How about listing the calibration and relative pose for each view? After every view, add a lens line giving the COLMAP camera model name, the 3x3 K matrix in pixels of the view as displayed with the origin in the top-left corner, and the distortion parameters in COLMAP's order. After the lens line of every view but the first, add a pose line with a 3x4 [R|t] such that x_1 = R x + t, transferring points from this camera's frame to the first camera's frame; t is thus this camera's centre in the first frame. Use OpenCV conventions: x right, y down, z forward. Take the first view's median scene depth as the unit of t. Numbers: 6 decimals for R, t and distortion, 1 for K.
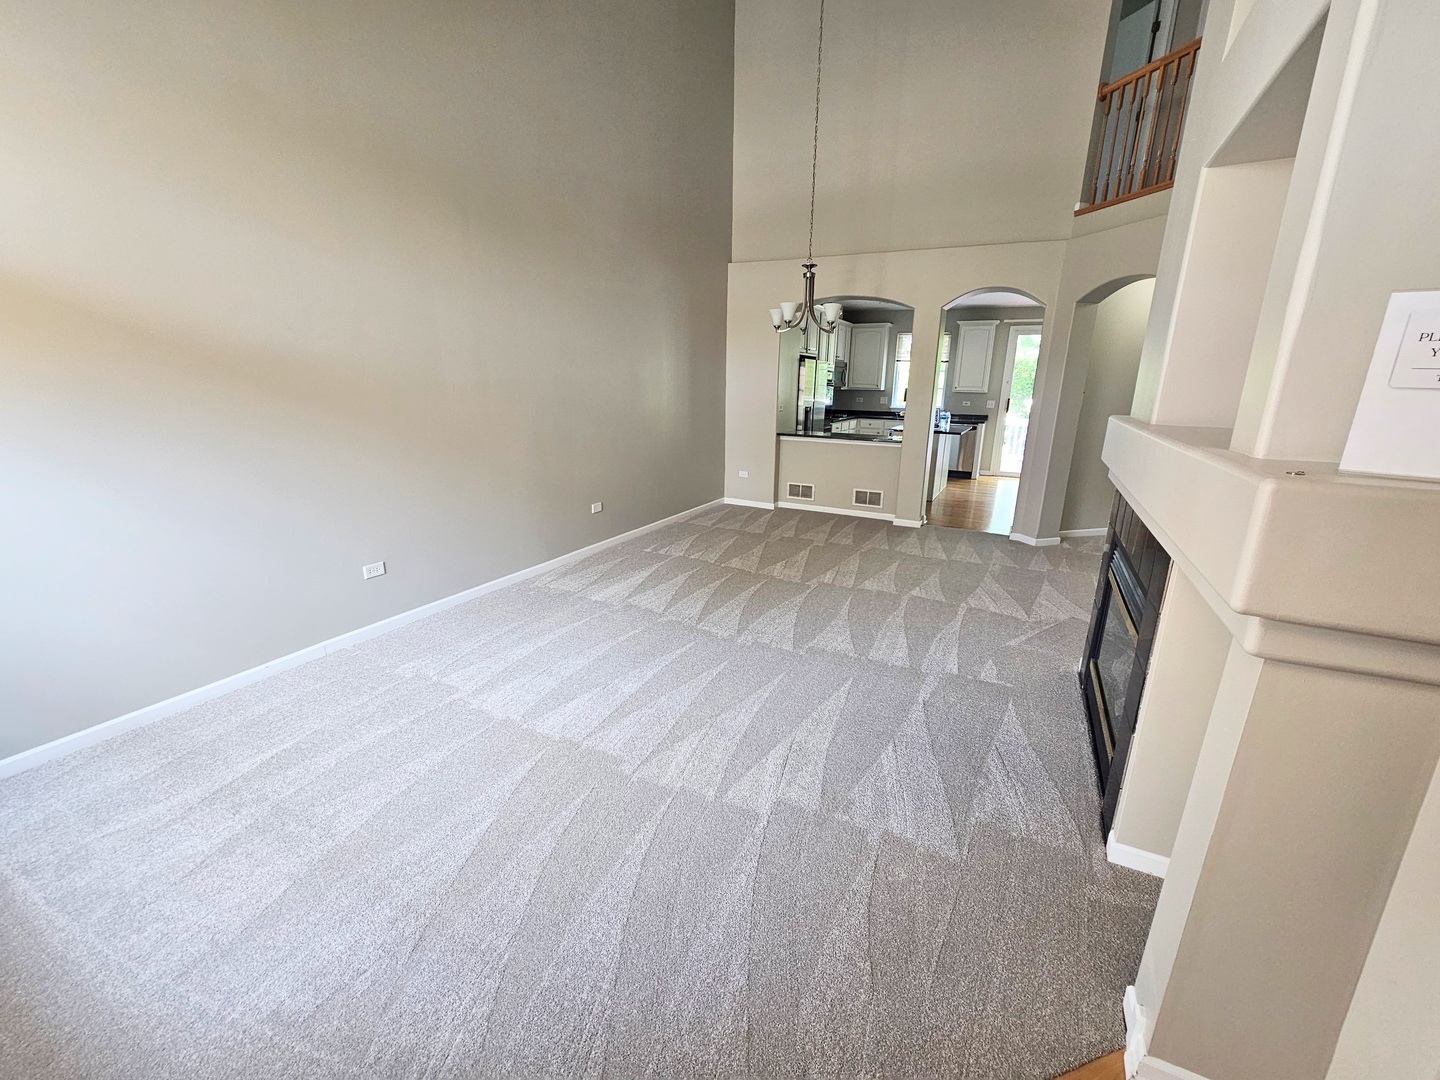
lens RADIAL K [[584.3, 0, 733.0], [0, 584.3, 539.0], [0, 0, 1]] dist [-0.002204, -0.000304]
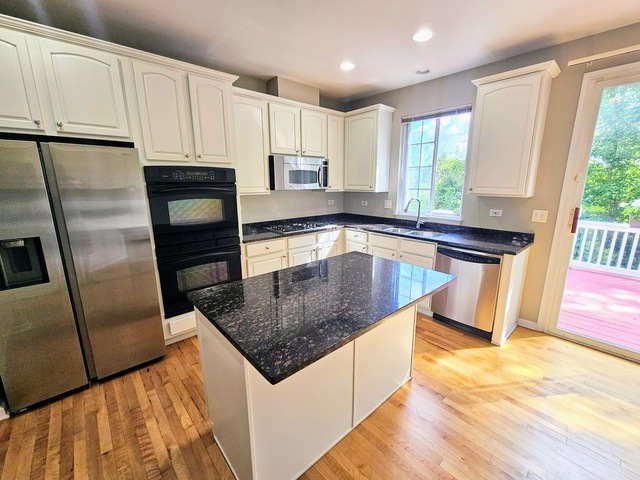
lens RADIAL K [[259.7, 0, 325.8], [0, 259.7, 239.6], [0, 0, 1]] dist [-0.002204, -0.000304]
pose [[0.941498, 0.056430, -0.332260, 0.617474], [-0.073617, 0.996510, -0.039359, -0.343325], [0.328879, 0.061517, 0.942366, 1.289567]]
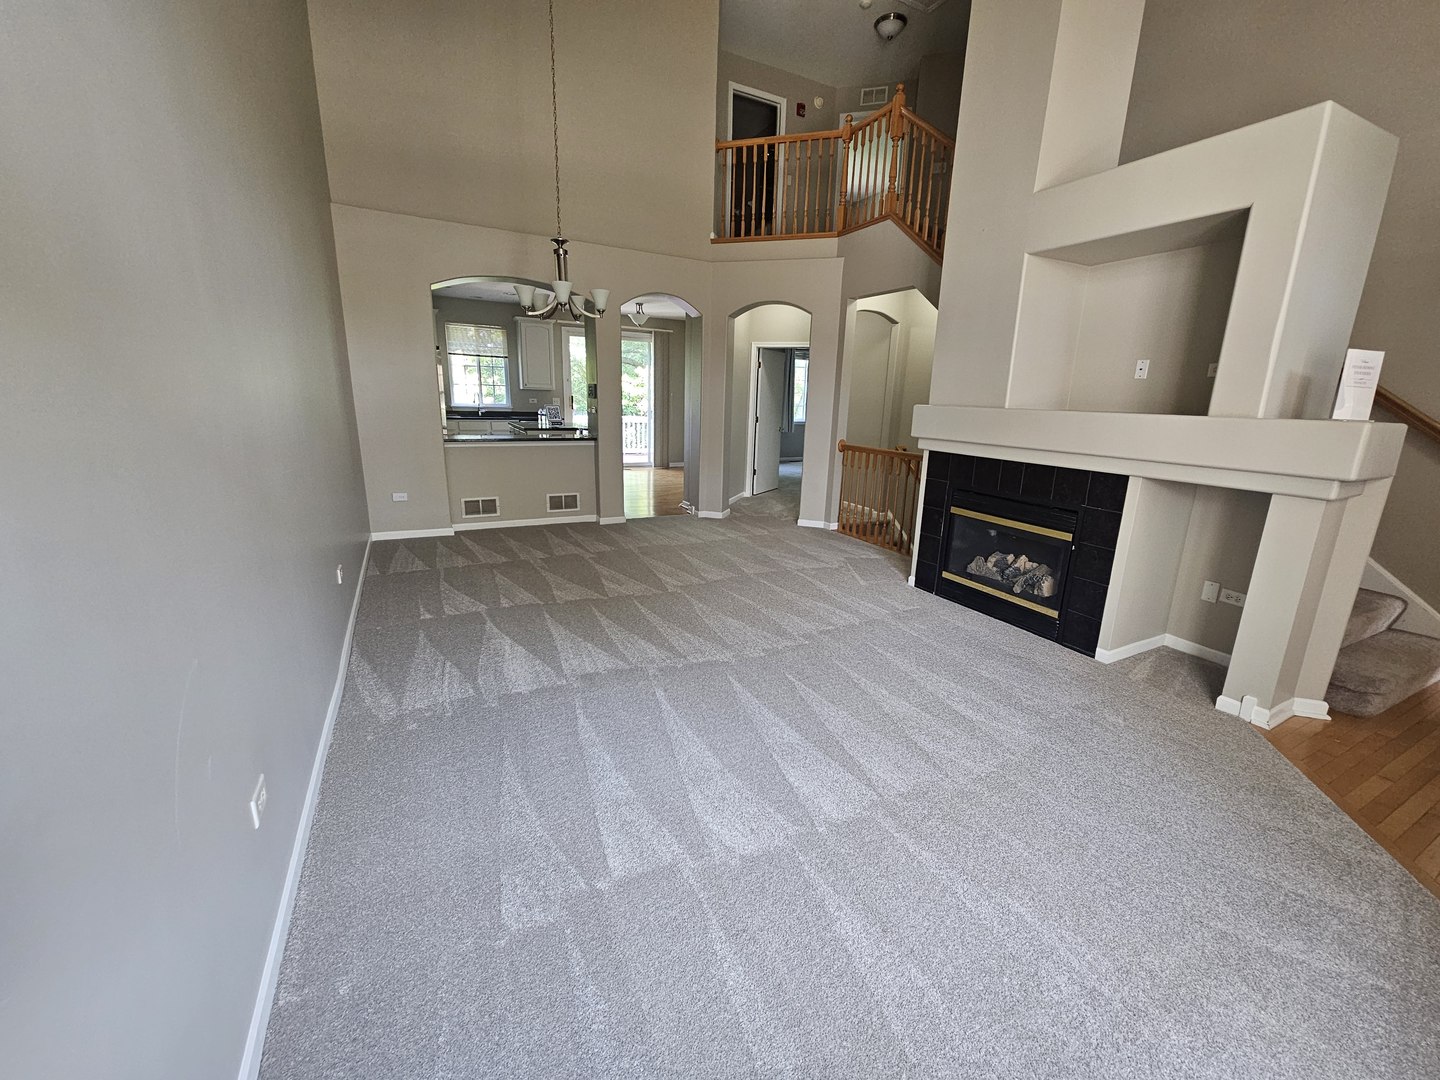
lens RADIAL K [[584.3, 0, 733.0], [0, 584.3, 539.0], [0, 0, 1]] dist [-0.002204, -0.000304]
pose [[0.574145, -0.196042, 0.794937, -0.483013], [0.194527, 0.975772, 0.100141, -0.071051], [-0.795309, 0.097141, 0.598370, 0.310217]]
